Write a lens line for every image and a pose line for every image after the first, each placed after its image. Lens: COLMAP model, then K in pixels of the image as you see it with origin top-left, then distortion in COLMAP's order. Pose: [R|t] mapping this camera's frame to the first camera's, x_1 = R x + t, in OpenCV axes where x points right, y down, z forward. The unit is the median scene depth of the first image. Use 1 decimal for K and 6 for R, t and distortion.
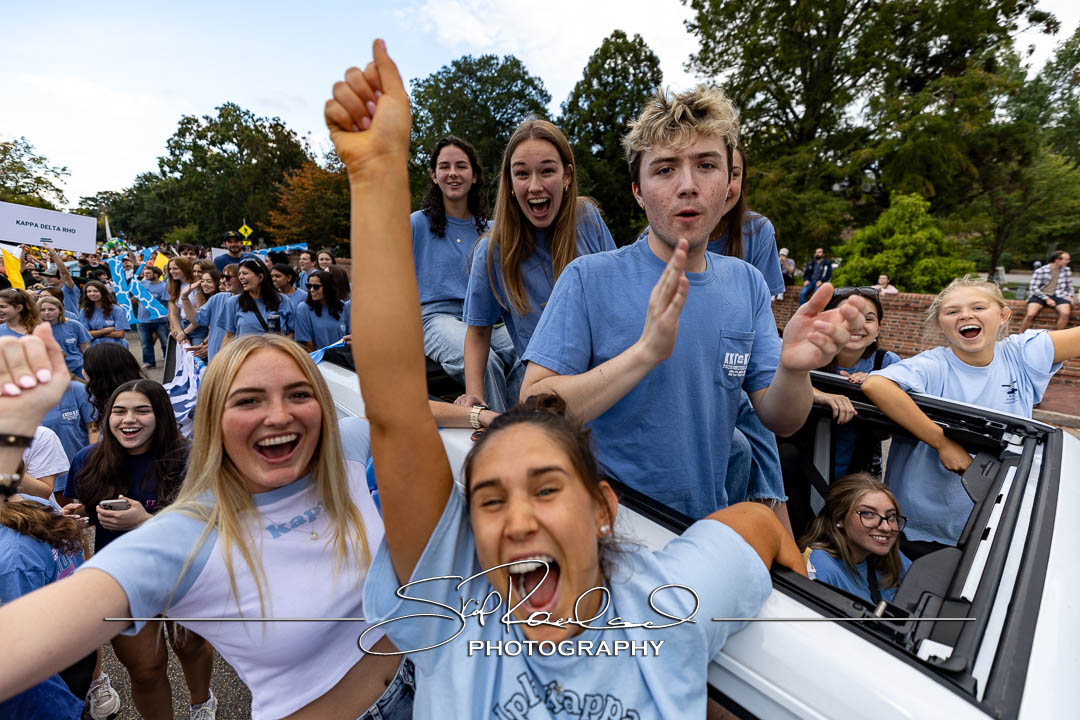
lens RADIAL K [[477.2, 0, 544.1], [0, 477.2, 359.0], [0, 0, 1]] dist [0.003789, 0.000937]
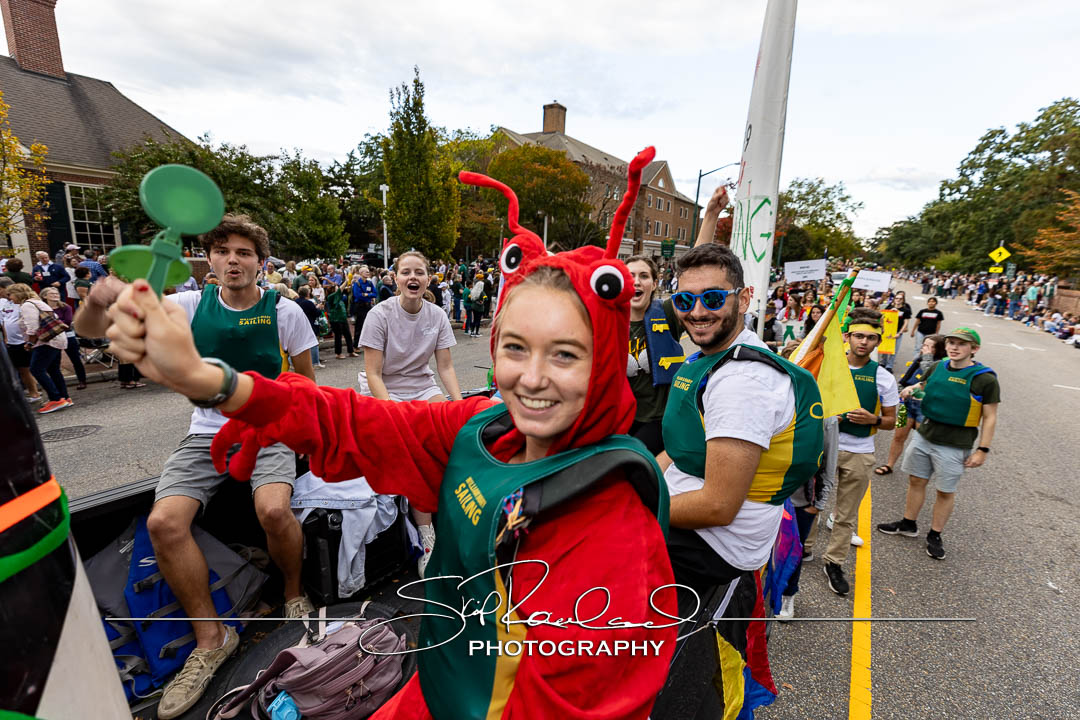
lens RADIAL K [[475.2, 0, 542.6], [0, 475.2, 358.1], [0, 0, 1]] dist [0.003324, -0.000175]
pose [[0.220327, 0.204738, -0.953697, 0.008368], [-0.254352, 0.955957, 0.146462, -0.026766], [0.941680, 0.210306, 0.262699, 0.114398]]
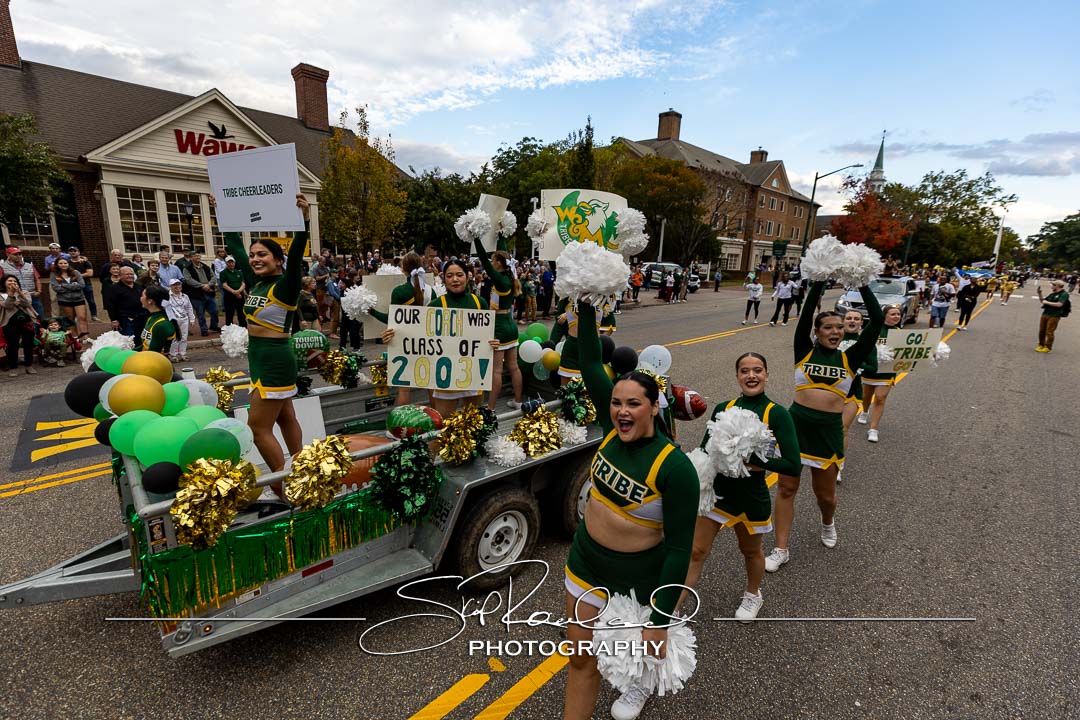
lens RADIAL K [[478.6, 0, 545.0], [0, 478.6, 358.1], [0, 0, 1]] dist [-0.002197, 0.004047]
pose [[0.028255, 0.207588, -0.977808, 0.132999], [-0.259687, 0.946137, 0.193360, -0.007933], [0.965279, 0.248461, 0.080641, 0.051397]]
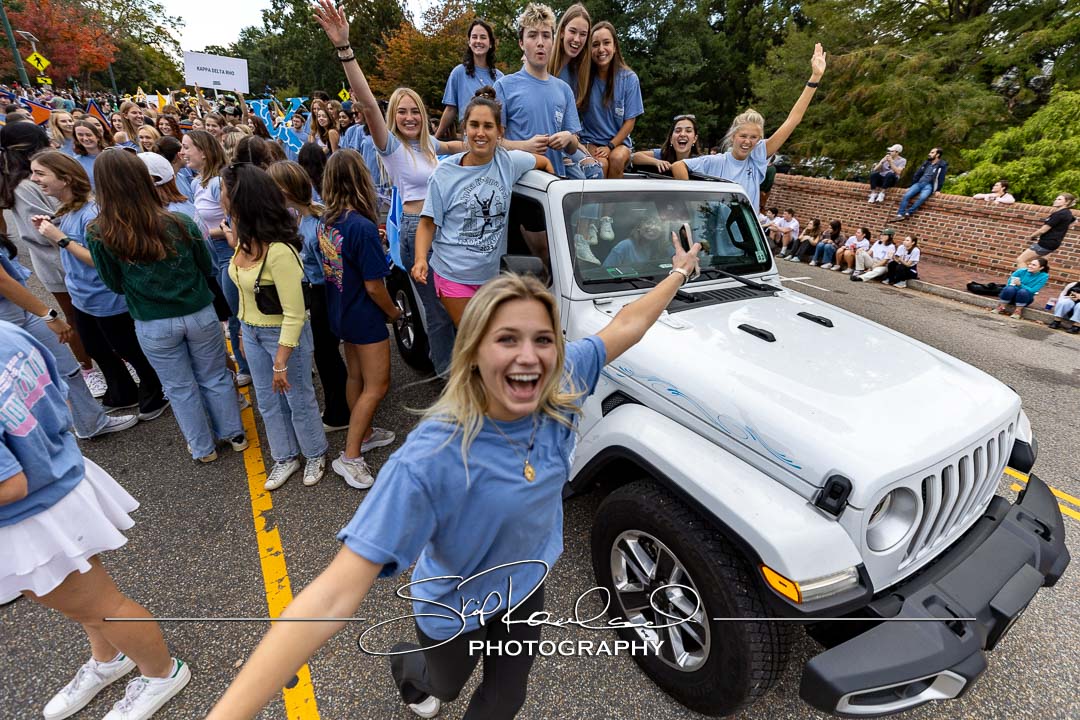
lens RADIAL K [[479.3, 0, 542.6], [0, 479.3, 359.4], [0, 0, 1]] dist [0.004223, 0.001186]
pose [[0.981176, 0.138449, -0.134629, 0.002391], [-0.107767, 0.971048, 0.213195, 0.015088], [0.160248, -0.194673, 0.967689, -0.029900]]
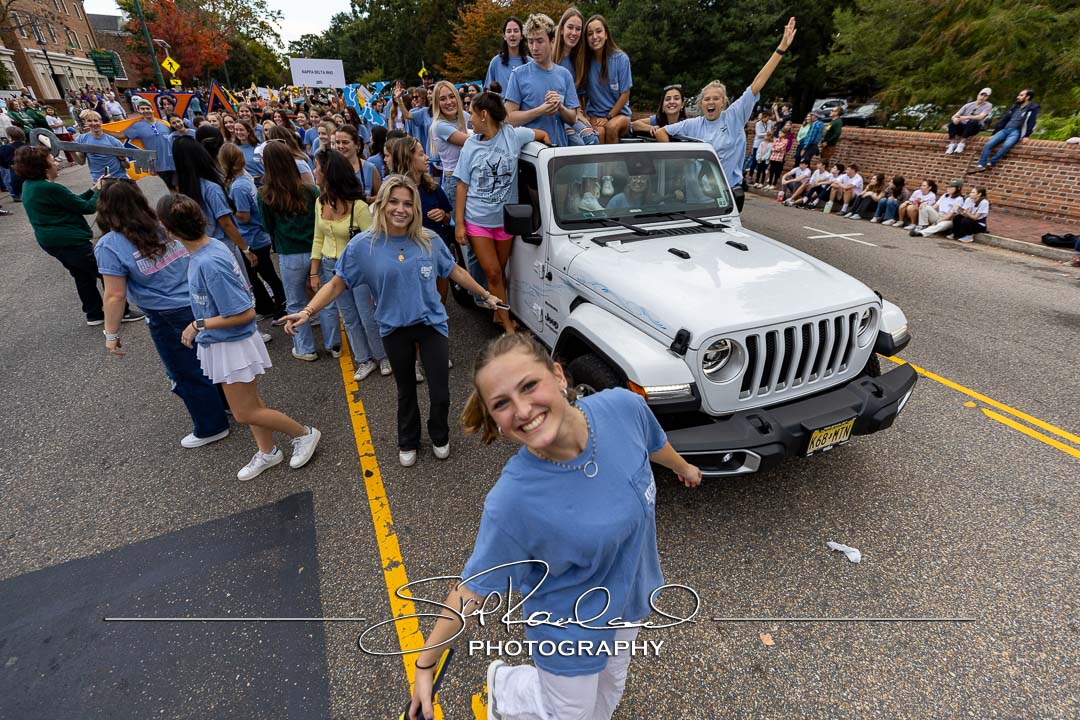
lens RADIAL K [[479.9, 0, 542.8], [0, 479.9, 358.8], [0, 0, 1]] dist [0.003363, 0.000840]
pose [[0.947374, 0.160456, -0.277013, 0.020639], [-0.080294, 0.956757, 0.279586, 0.017472], [0.309895, -0.242630, 0.919291, -0.051474]]
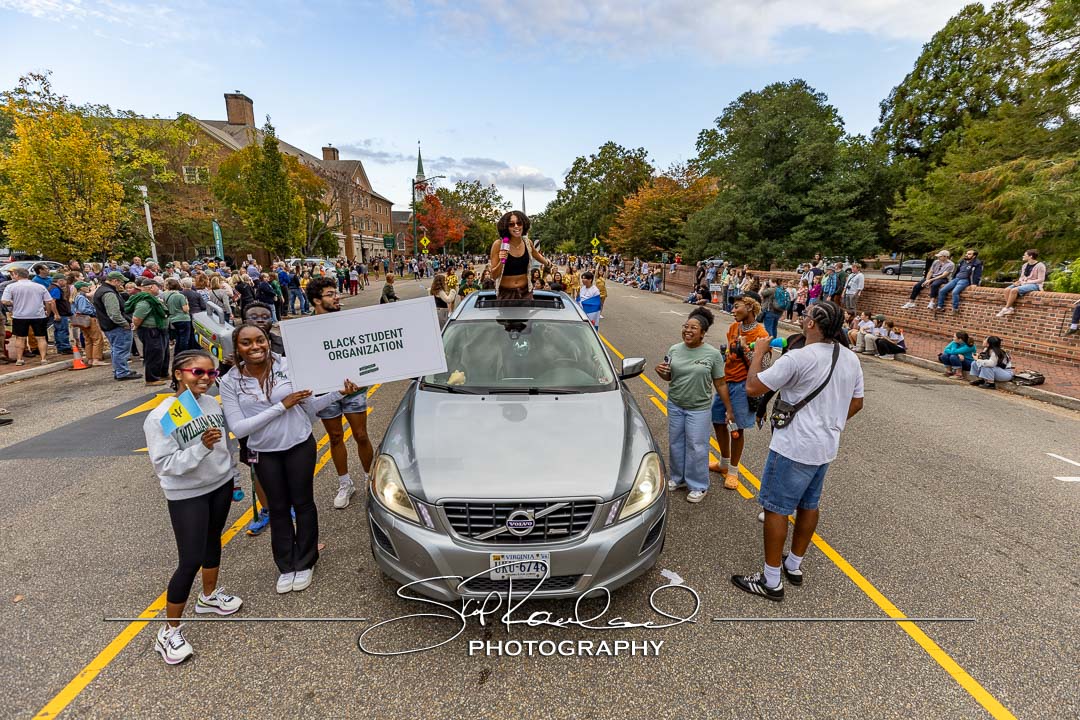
lens RADIAL K [[476.2, 0, 542.1], [0, 476.2, 362.3], [0, 0, 1]] dist [0.001351, 0.000469]
pose [[0.764947, 0.137306, -0.629288, 0.161086], [-0.142893, 0.988844, 0.042060, 0.031471], [0.628043, 0.057747, 0.776033, -0.114576]]
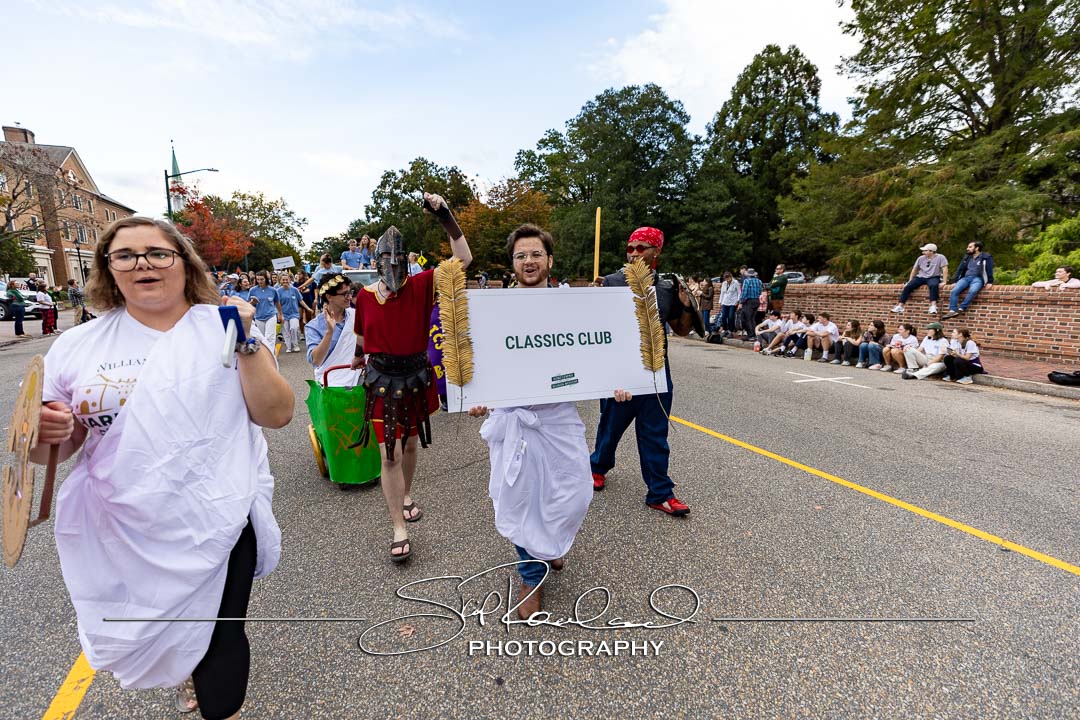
lens RADIAL K [[479.3, 0, 542.6], [0, 479.3, 359.4], [0, 0, 1]] dist [0.004223, 0.001186]
pose [[0.952782, 0.037774, -0.301296, 0.025948], [-0.056396, 0.996982, -0.053344, 0.023246], [0.298372, 0.067817, 0.952037, -0.020596]]
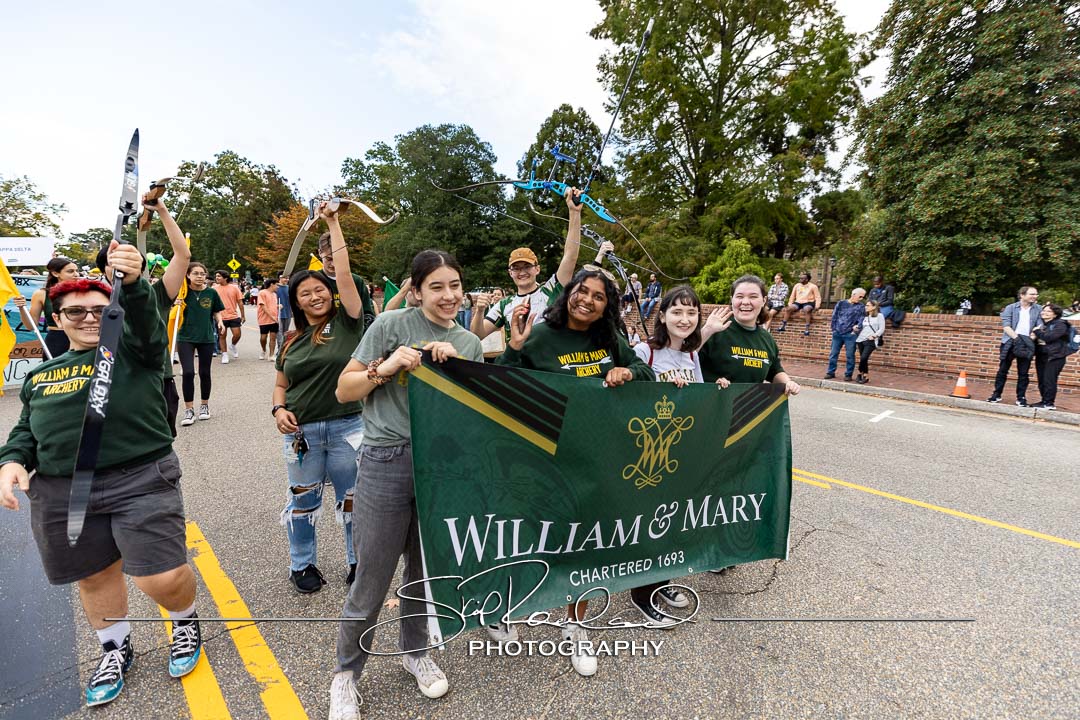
lens RADIAL K [[478.6, 0, 545.0], [0, 478.6, 358.1], [0, 0, 1]] dist [-0.002197, 0.004047]
pose [[0.999490, 0.014607, 0.028380, 0.065937], [-0.011941, 0.995692, -0.091955, 0.041875], [-0.029601, 0.091569, 0.995359, -0.102791]]
